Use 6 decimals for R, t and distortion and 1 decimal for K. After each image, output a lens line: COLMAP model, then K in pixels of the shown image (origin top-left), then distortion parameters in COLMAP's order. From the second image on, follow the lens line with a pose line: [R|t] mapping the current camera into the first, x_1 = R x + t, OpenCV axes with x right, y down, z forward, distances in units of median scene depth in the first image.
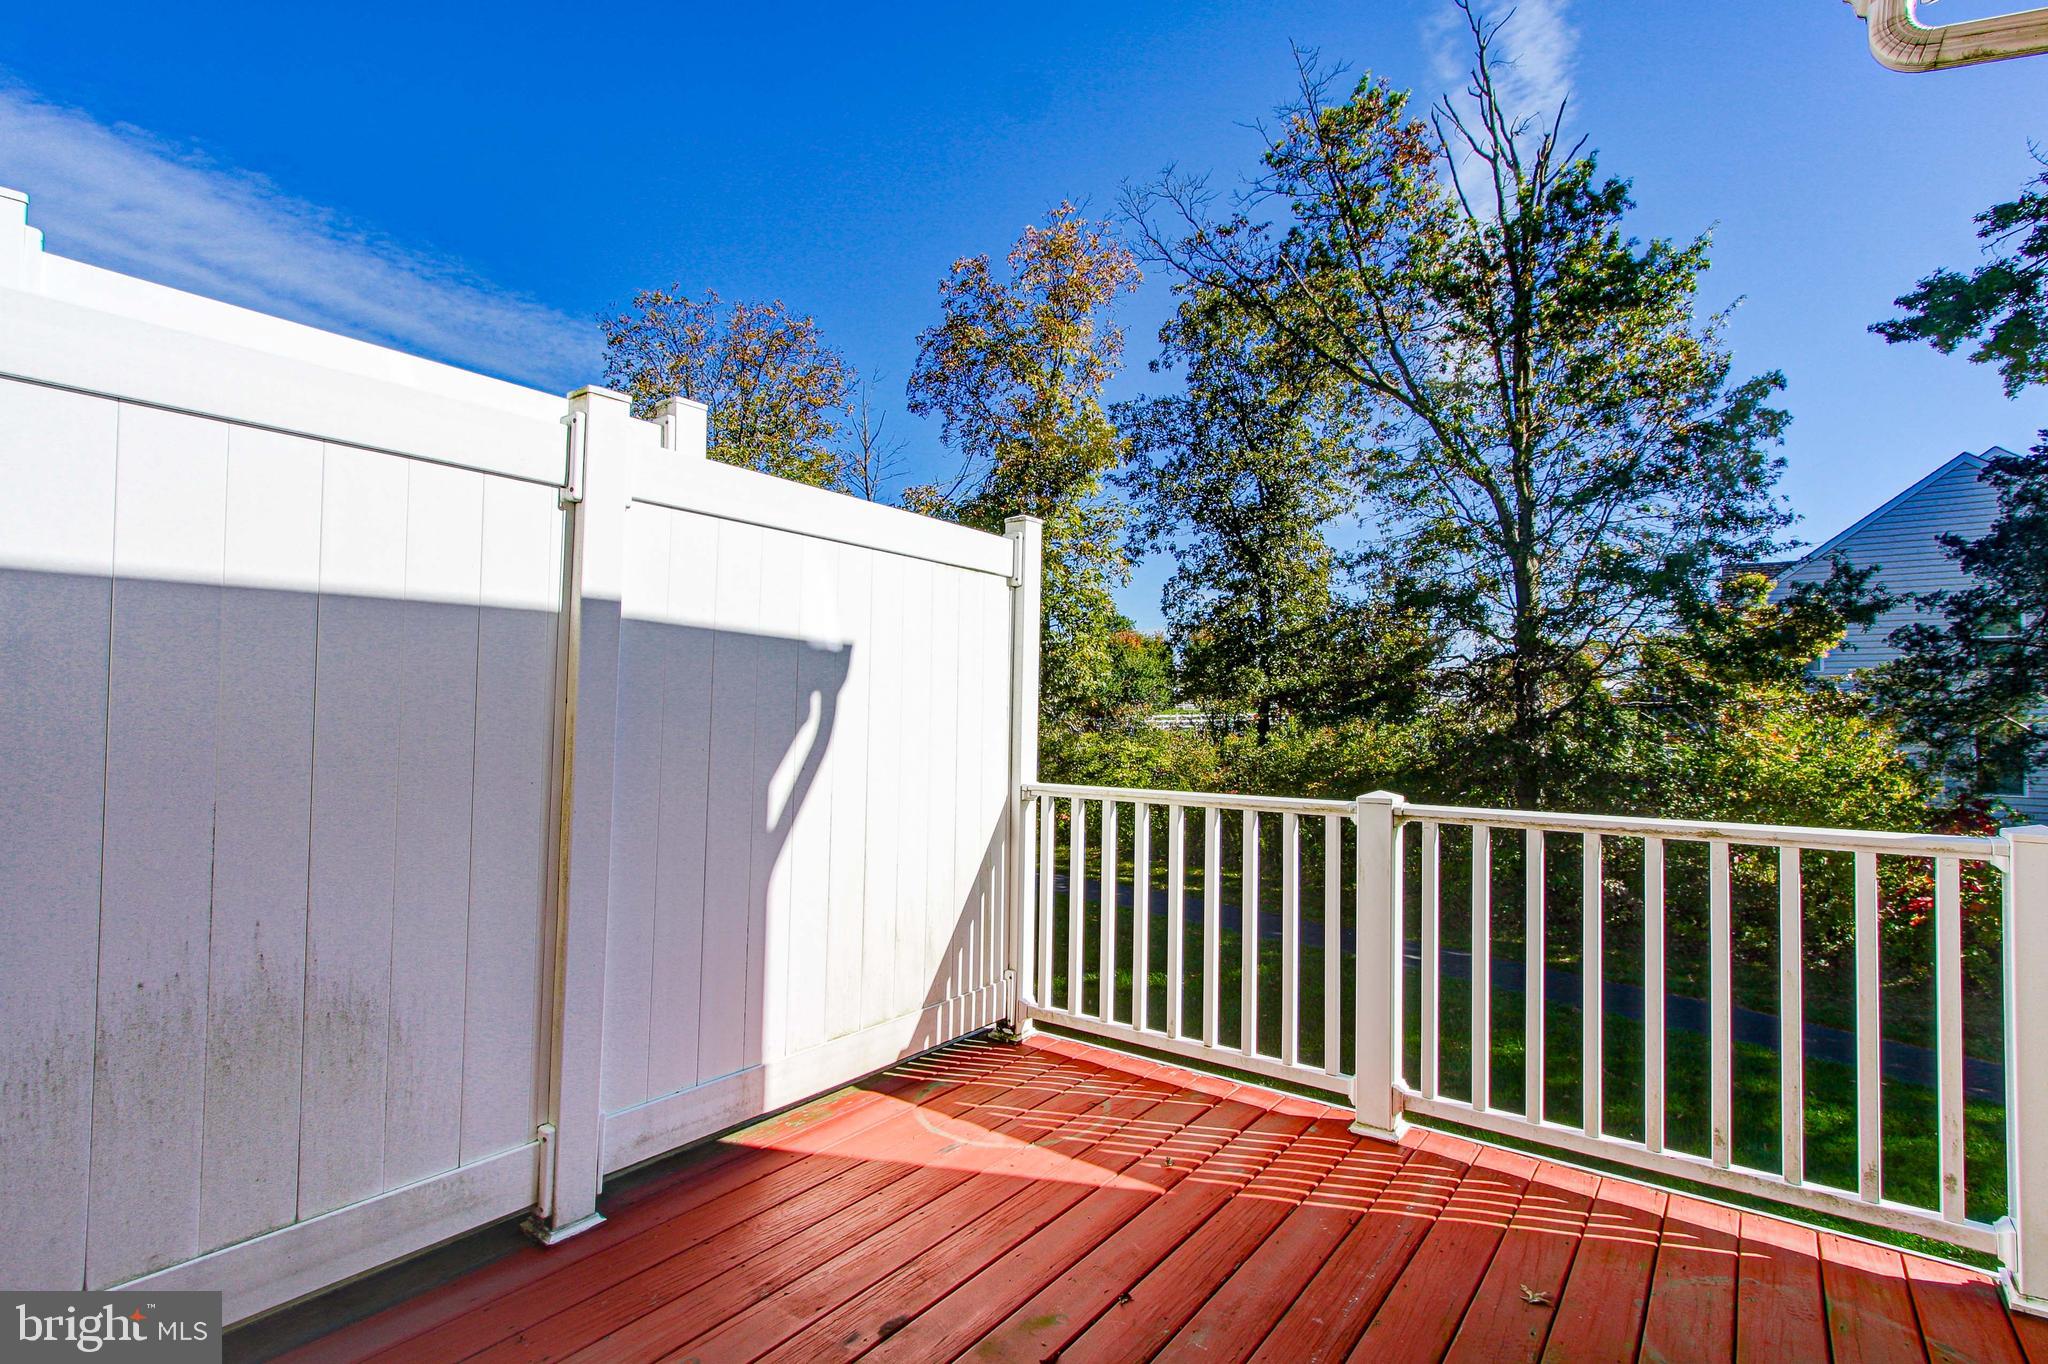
lens RADIAL K [[978.4, 0, 1031.1], [0, 978.4, 687.1], [0, 0, 1]] dist [-0.002609, 0.000116]
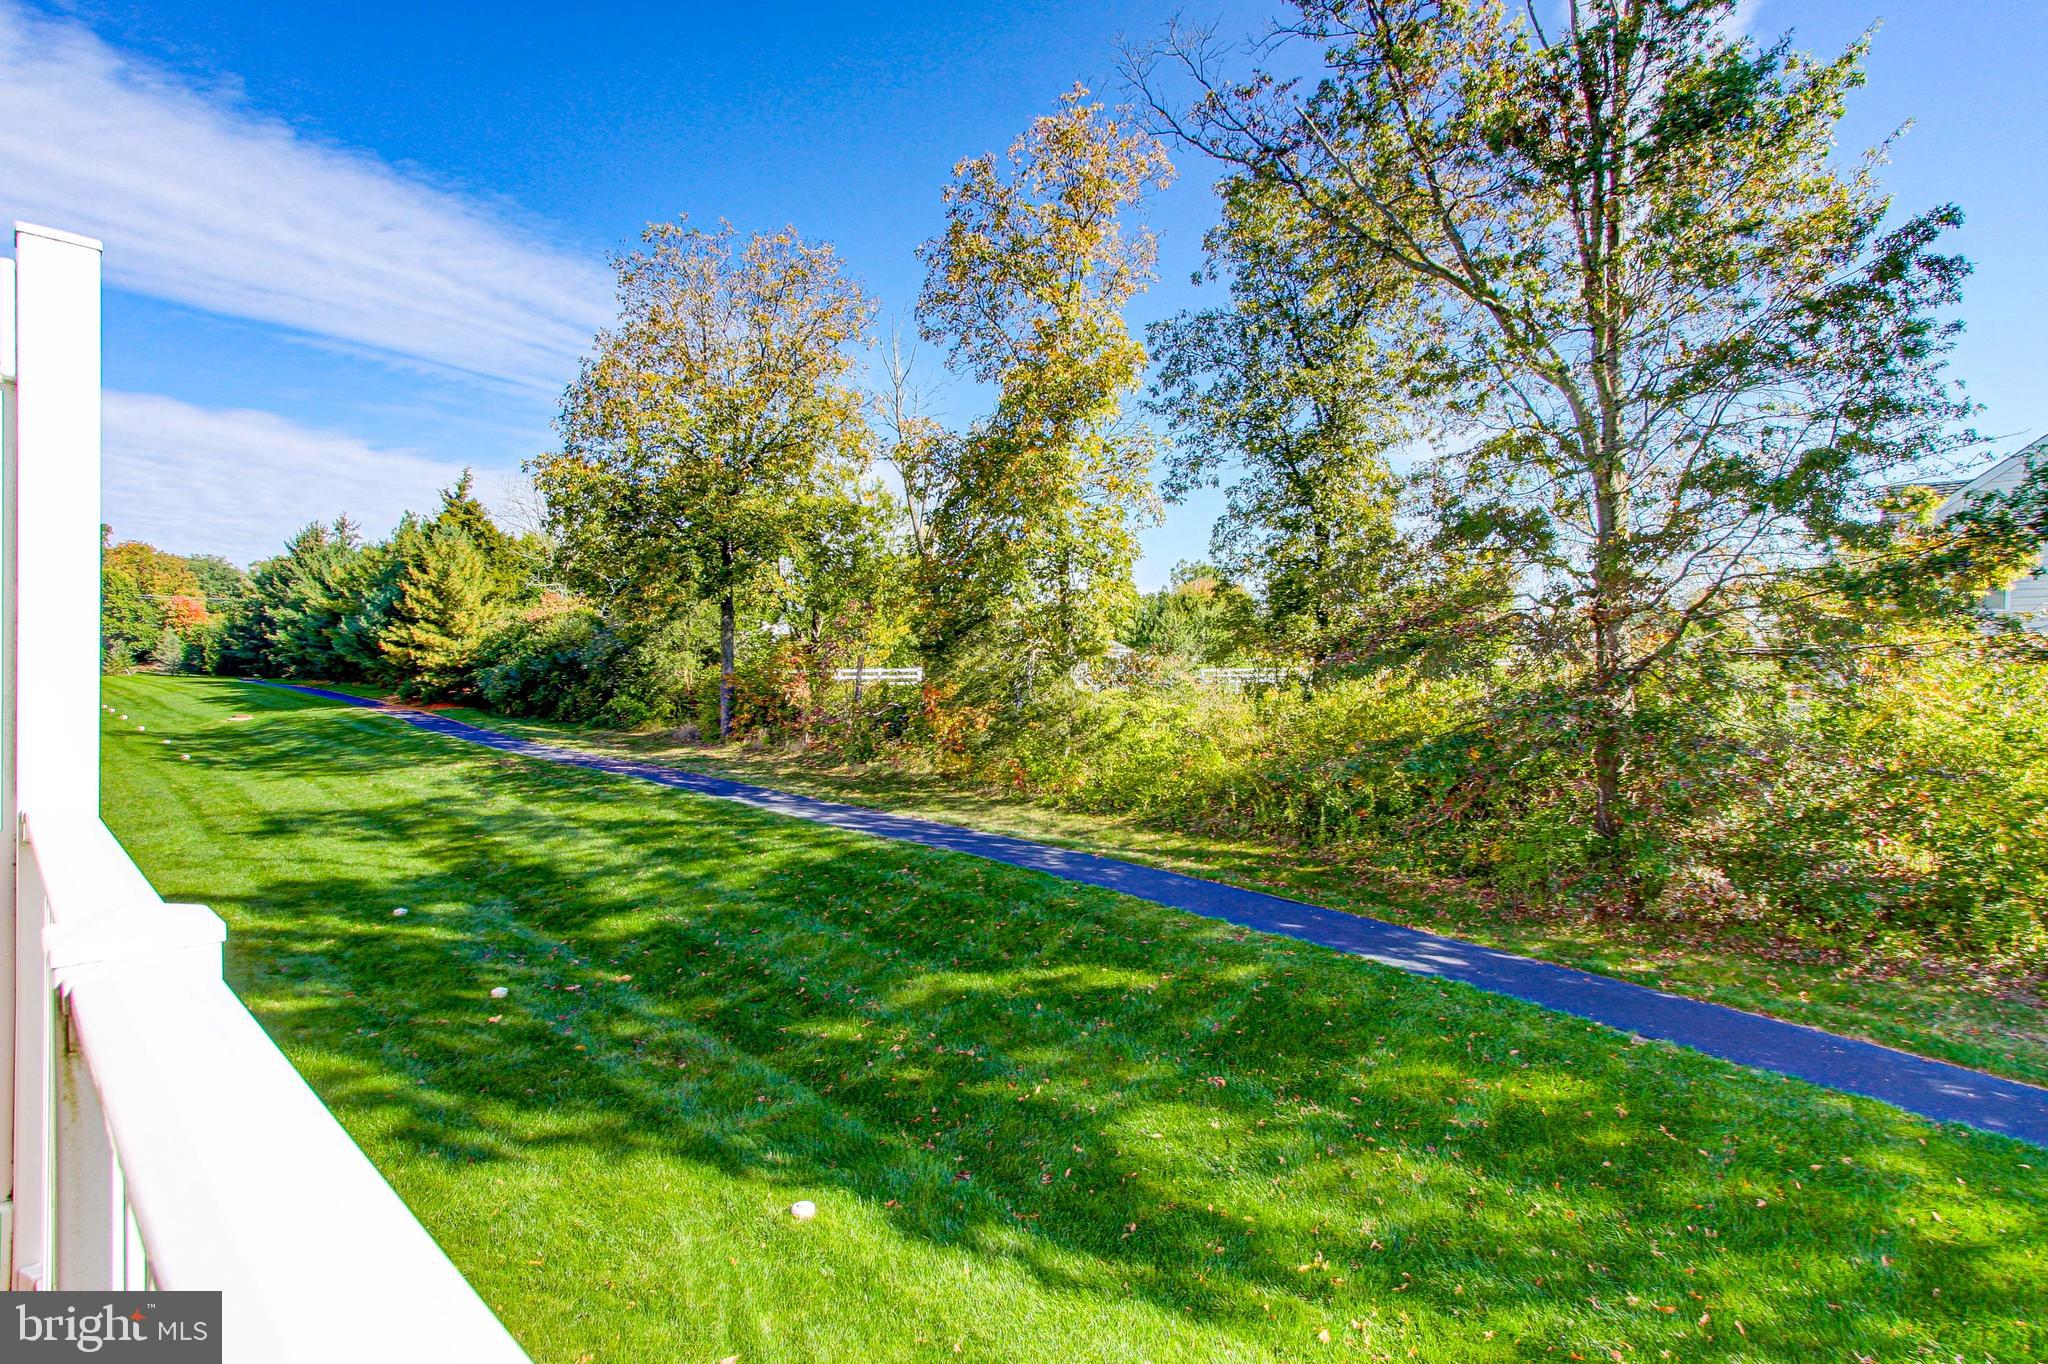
lens RADIAL K [[988.2, 0, 1020.9], [0, 988.2, 687.9], [0, 0, 1]] dist [-0.000874, -0.001275]
pose [[0.994074, -0.003995, -0.108629, 0.101373], [0.008896, 0.998962, 0.044670, 0.006207], [0.108338, -0.045372, 0.993078, 0.115476]]
